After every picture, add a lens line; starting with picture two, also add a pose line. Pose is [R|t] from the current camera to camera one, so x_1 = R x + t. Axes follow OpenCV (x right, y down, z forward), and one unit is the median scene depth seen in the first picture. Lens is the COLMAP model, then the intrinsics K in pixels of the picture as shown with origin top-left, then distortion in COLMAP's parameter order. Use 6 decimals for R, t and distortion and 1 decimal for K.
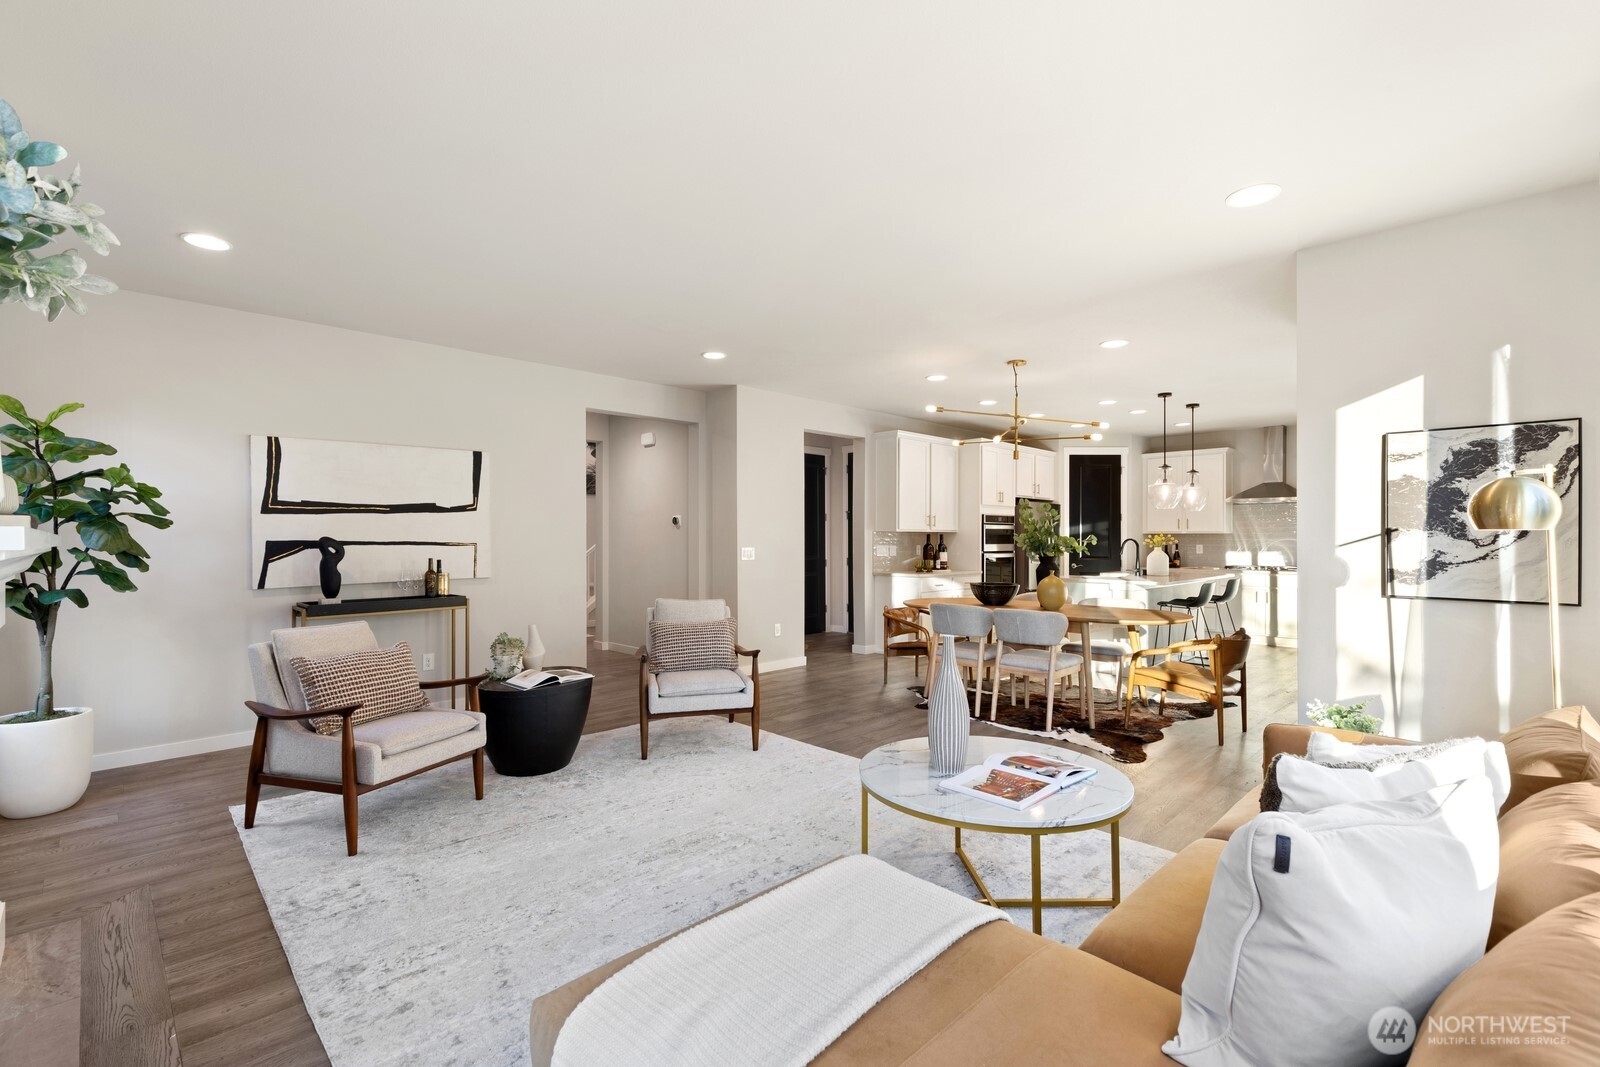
lens RADIAL K [[708.9, 0, 781.8], [0, 708.9, 535.8], [0, 0, 1]] dist [0.002600, -0.000085]
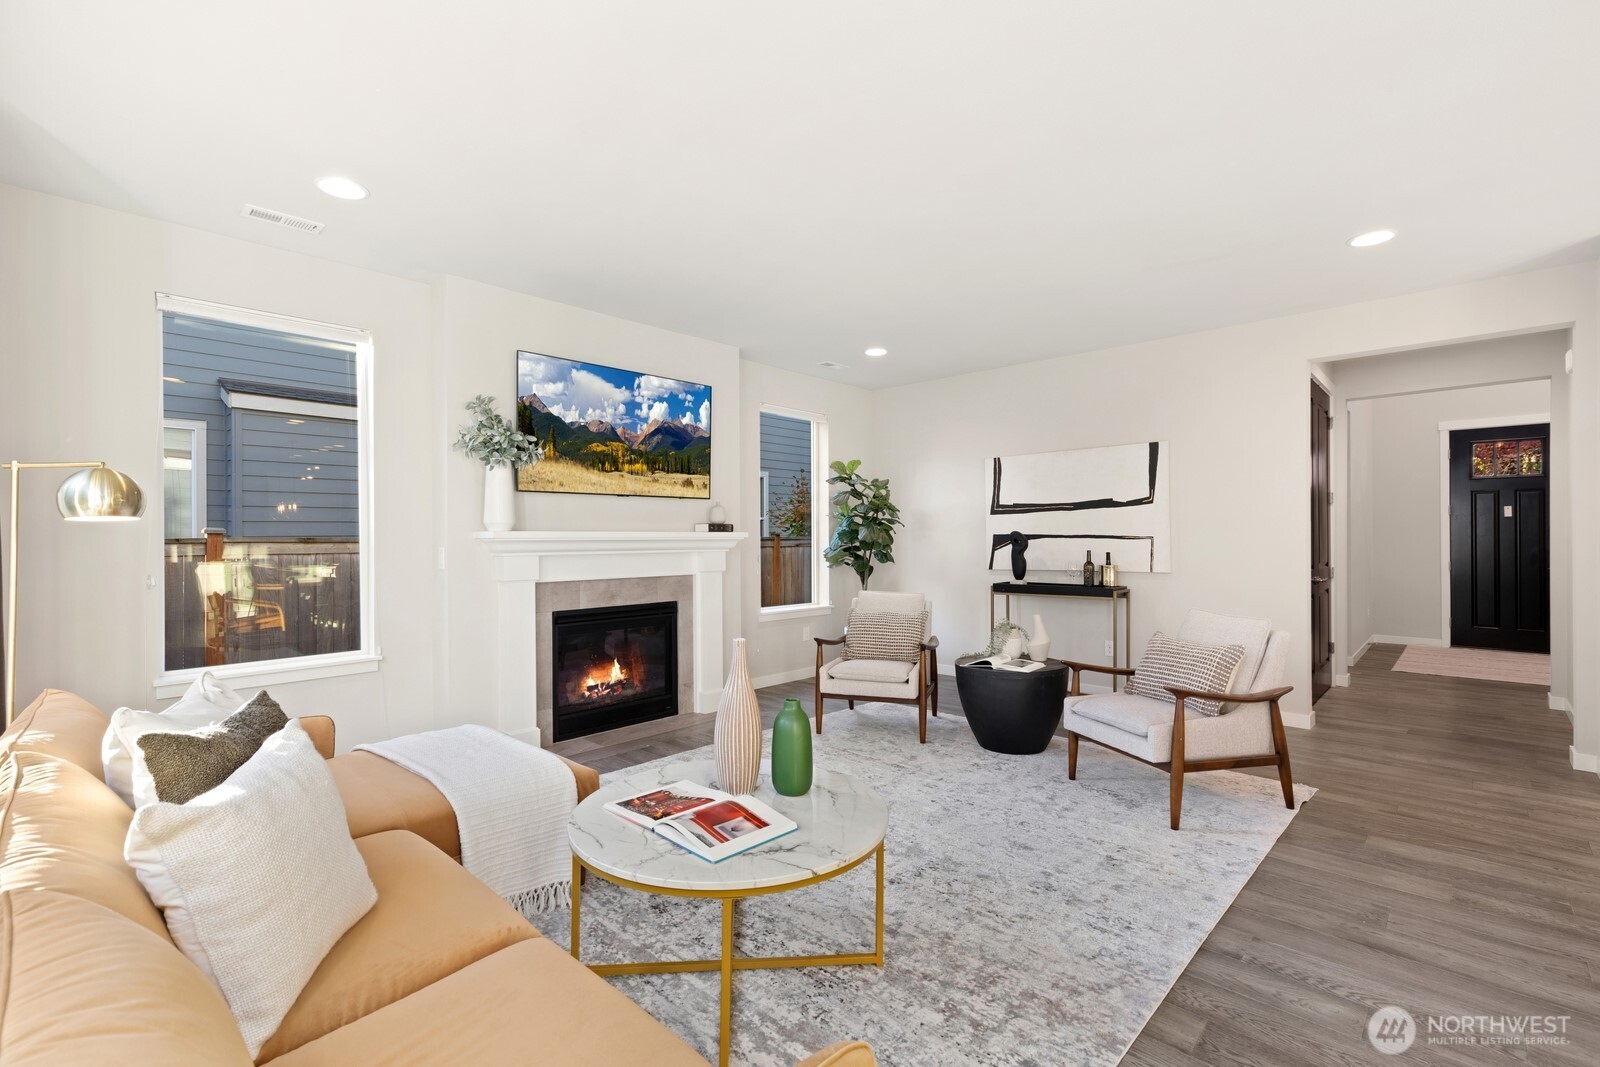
lens RADIAL K [[717.3, 0, 826.8], [0, 717.3, 538.8], [0, 0, 1]] dist [0.014112, -0.000033]
pose [[0.068975, 0.002533, -0.997615, 0.404611], [0.008117, 0.999962, 0.003101, 0.005205], [0.997585, -0.008312, 0.068952, 0.373719]]
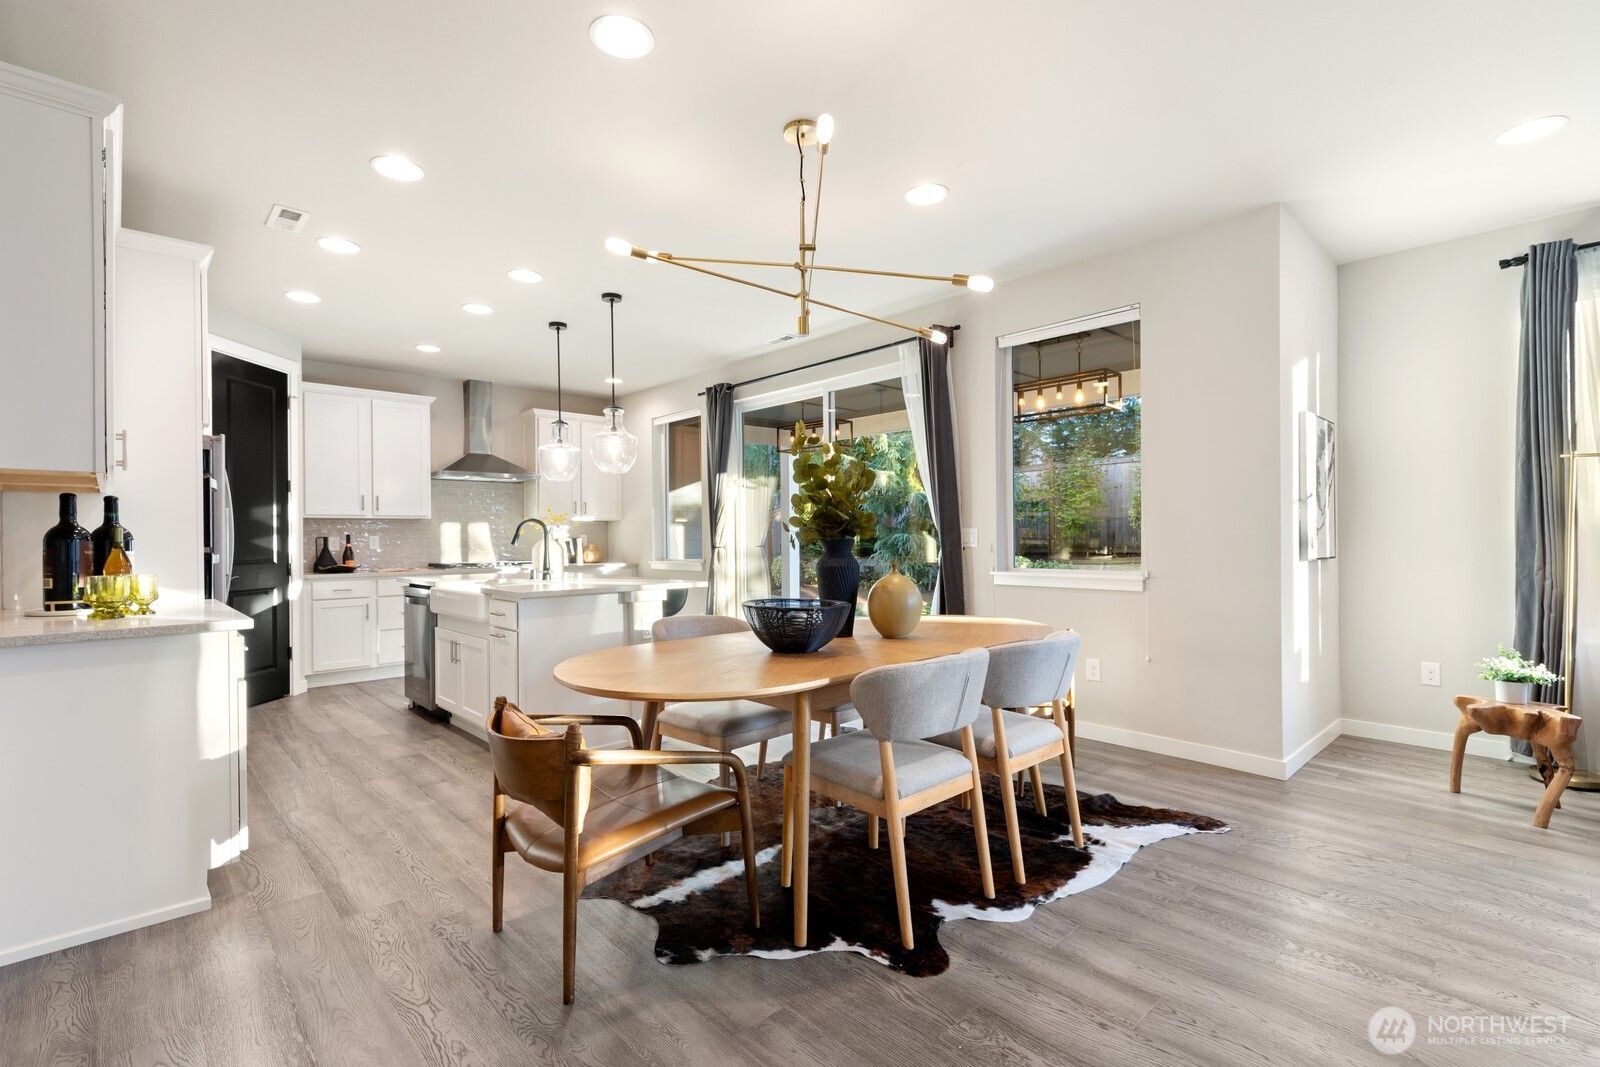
lens RADIAL K [[739.3, 0, 800.0], [0, 739.3, 533.5], [0, 0, 1]] dist [0.002970, 0.000260]
pose [[0.012527, 0.005229, 0.999908, -0.133696], [0.006499, 0.999965, -0.005311, 0.022959], [-0.999900, 0.006564, 0.012492, 0.824753]]
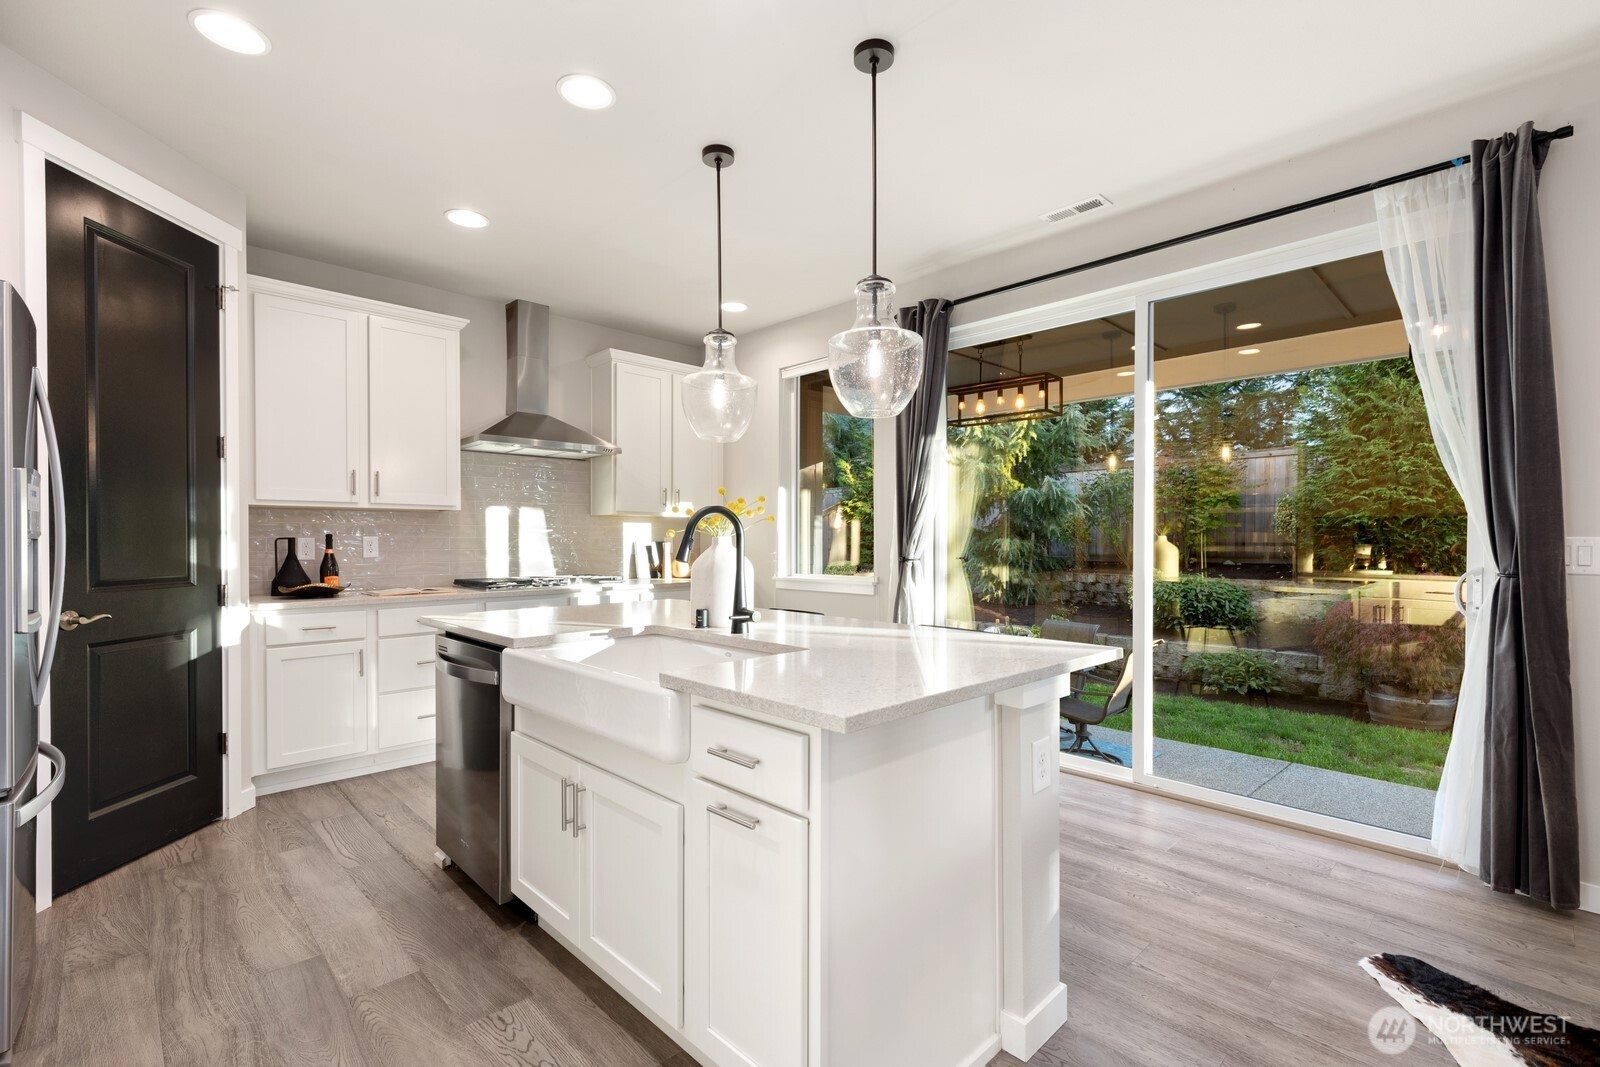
lens RADIAL K [[729.0, 0, 794.9], [0, 729.0, 541.6], [0, 0, 1]] dist [0.008752, -0.000082]
pose [[-0.006147, -0.004225, 0.999972, 0.217482], [-0.003526, 0.999985, 0.004203, 0.017926], [-0.999975, -0.003500, -0.006162, 1.044893]]
